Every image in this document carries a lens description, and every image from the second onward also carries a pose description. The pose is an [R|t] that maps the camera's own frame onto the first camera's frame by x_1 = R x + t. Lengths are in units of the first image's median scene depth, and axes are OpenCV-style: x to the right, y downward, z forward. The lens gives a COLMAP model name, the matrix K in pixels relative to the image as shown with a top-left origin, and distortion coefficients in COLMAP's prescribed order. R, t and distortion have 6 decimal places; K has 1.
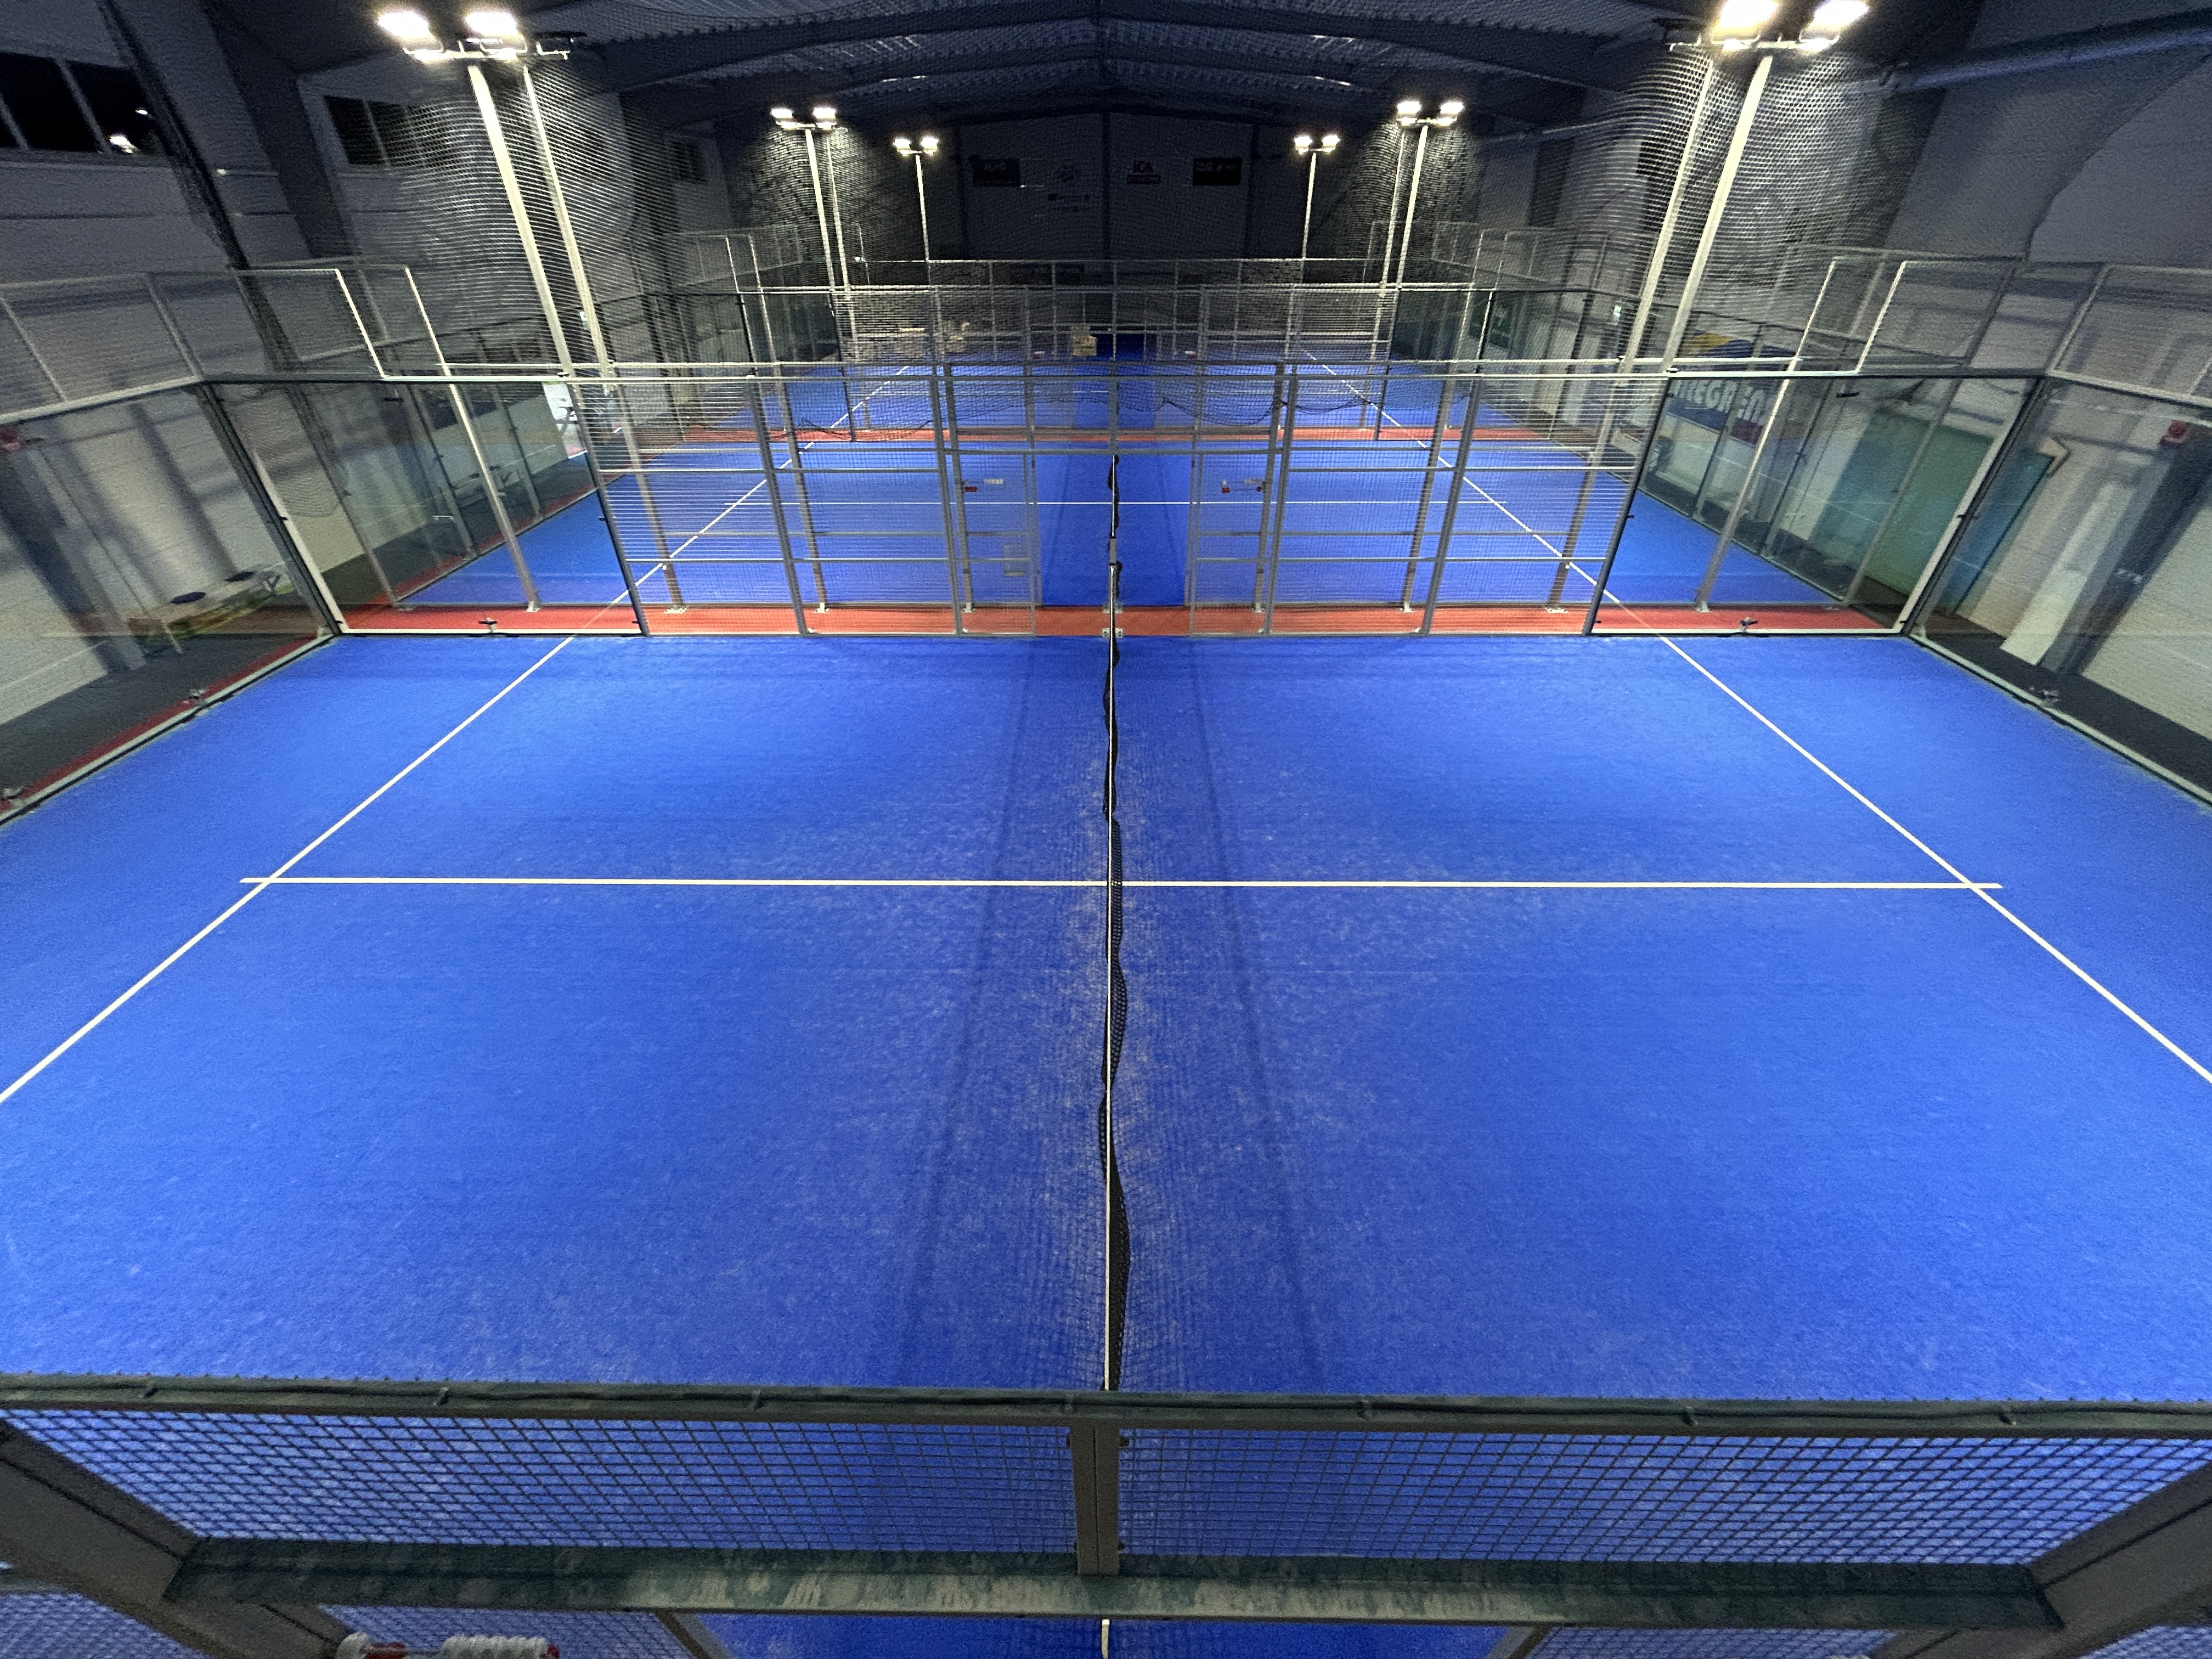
lens RADIAL K [[888.2, 0, 1103.5], [0, 888.2, 827.1], [0, 0, 1]] dist [-0.000272, -0.000152]
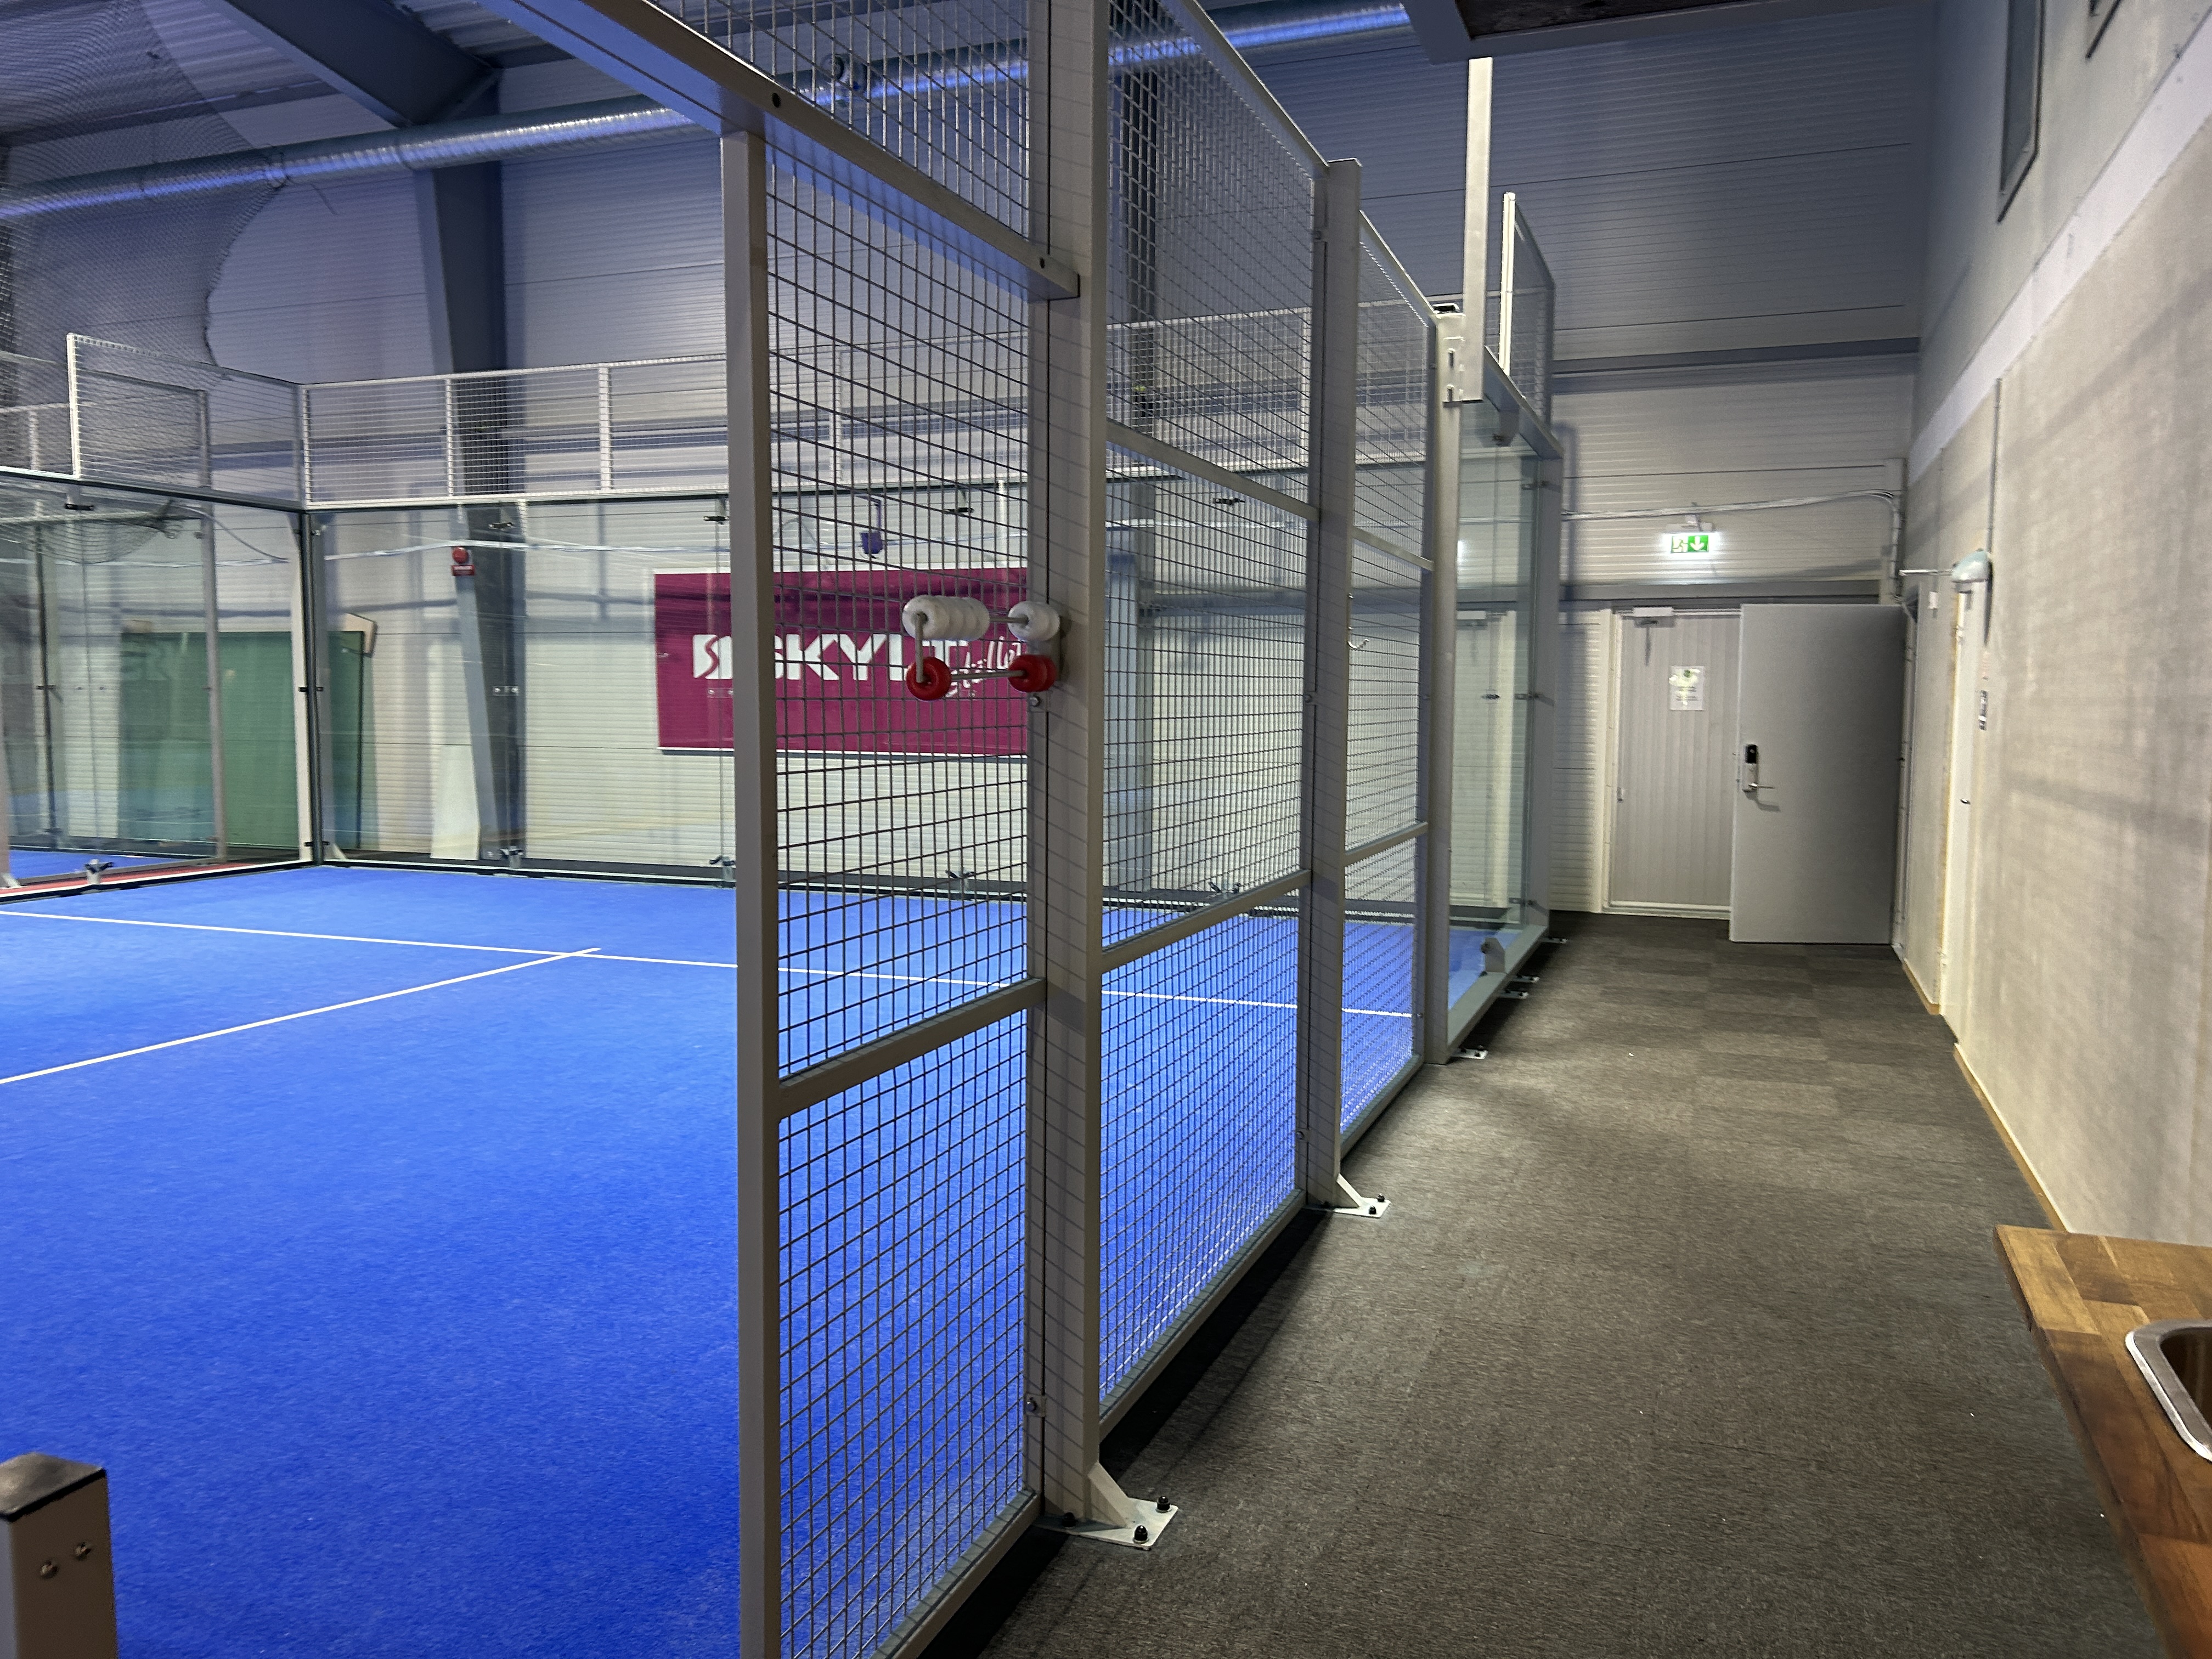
lens RADIAL K [[1665.2, 0, 1101.0], [0, 1665.2, 832.7], [0, 0, 1]] dist [0.040180, -0.048648]
pose [[0.347385, -0.075822, 0.934652, -0.073926], [0.536203, 0.833759, -0.131655, 0.249954], [-0.769292, 0.546898, 0.330291, 0.117016]]
